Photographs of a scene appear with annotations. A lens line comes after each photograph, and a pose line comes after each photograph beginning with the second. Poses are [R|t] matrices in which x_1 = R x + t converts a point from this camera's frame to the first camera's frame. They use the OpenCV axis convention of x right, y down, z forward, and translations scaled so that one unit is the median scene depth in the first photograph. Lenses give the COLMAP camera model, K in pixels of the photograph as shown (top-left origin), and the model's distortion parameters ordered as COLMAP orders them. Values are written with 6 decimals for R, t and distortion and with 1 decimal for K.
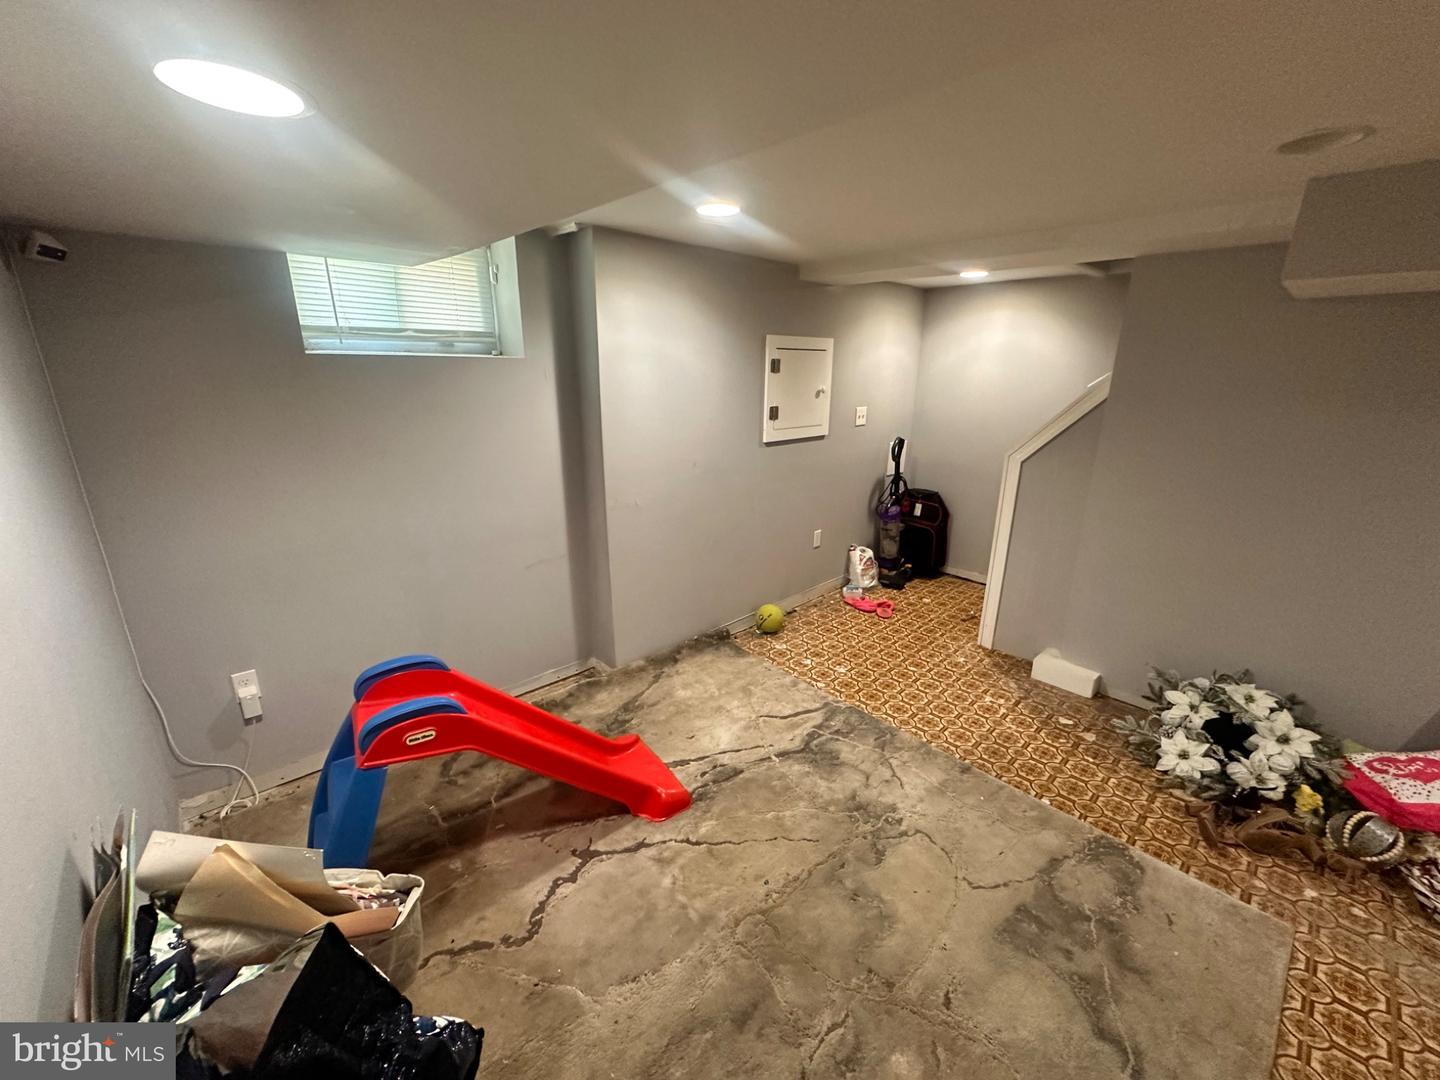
lens RADIAL K [[573.3, 0, 722.6], [0, 573.3, 537.1], [0, 0, 1]] dist [-0.002471, -0.000256]
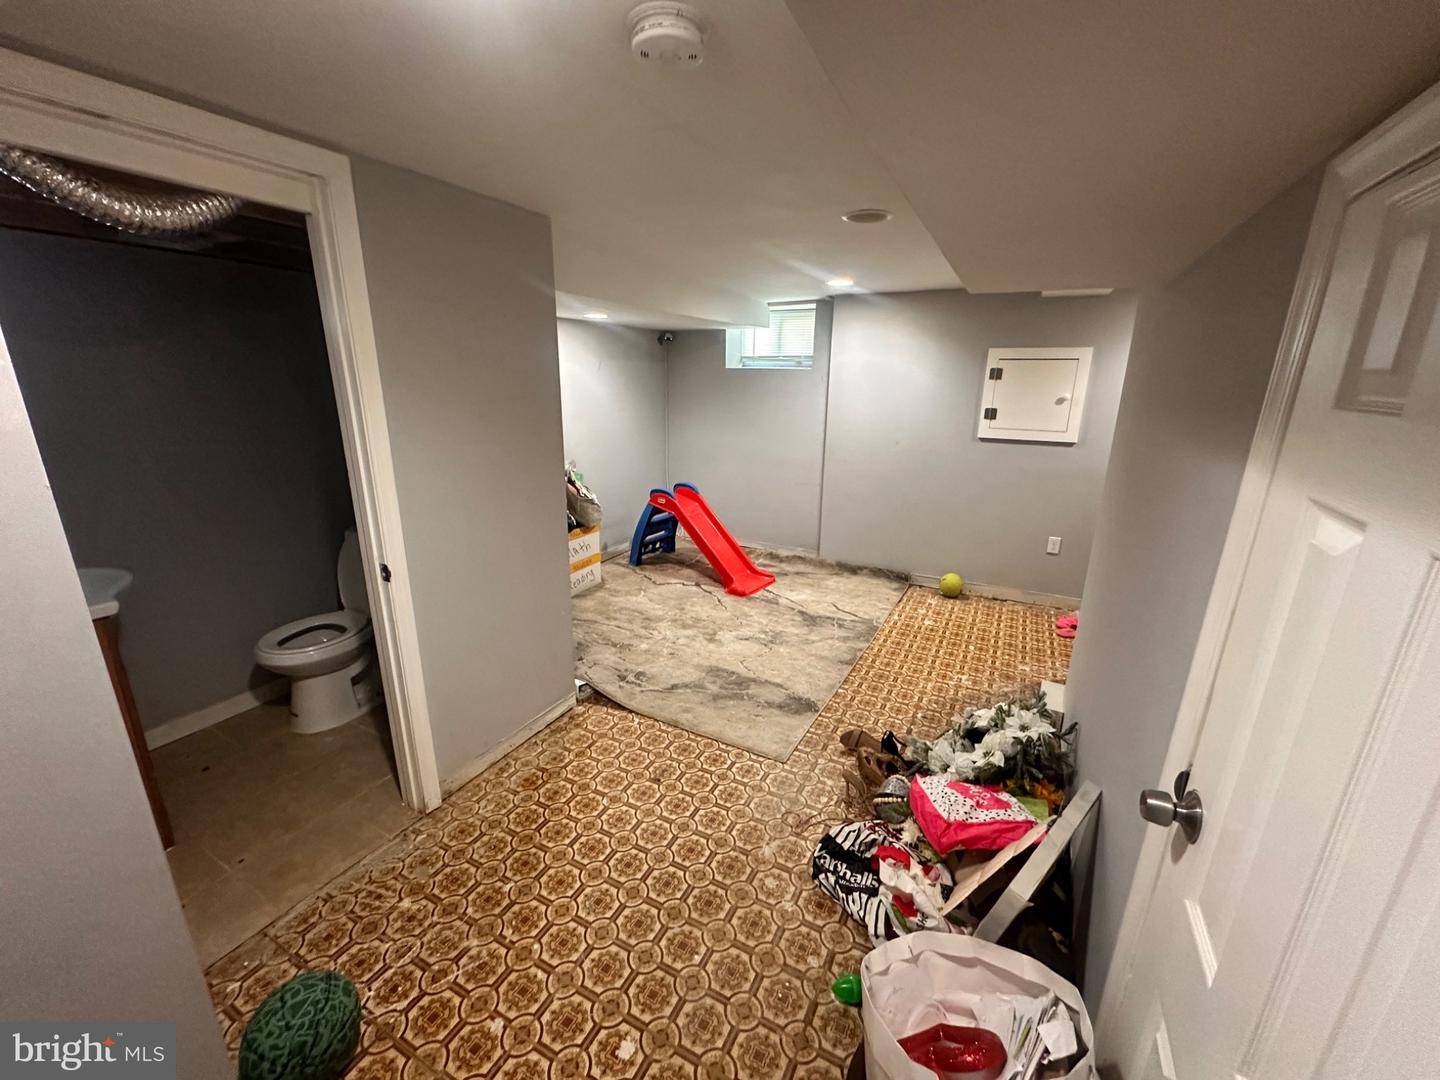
lens RADIAL K [[573.3, 0, 722.6], [0, 573.3, 537.1], [0, 0, 1]] dist [-0.002471, -0.000256]
pose [[0.324905, 0.253621, -0.911105, 1.228152], [-0.278362, 0.946343, 0.164165, -0.019230], [0.903854, 0.200279, 0.378070, 0.125840]]
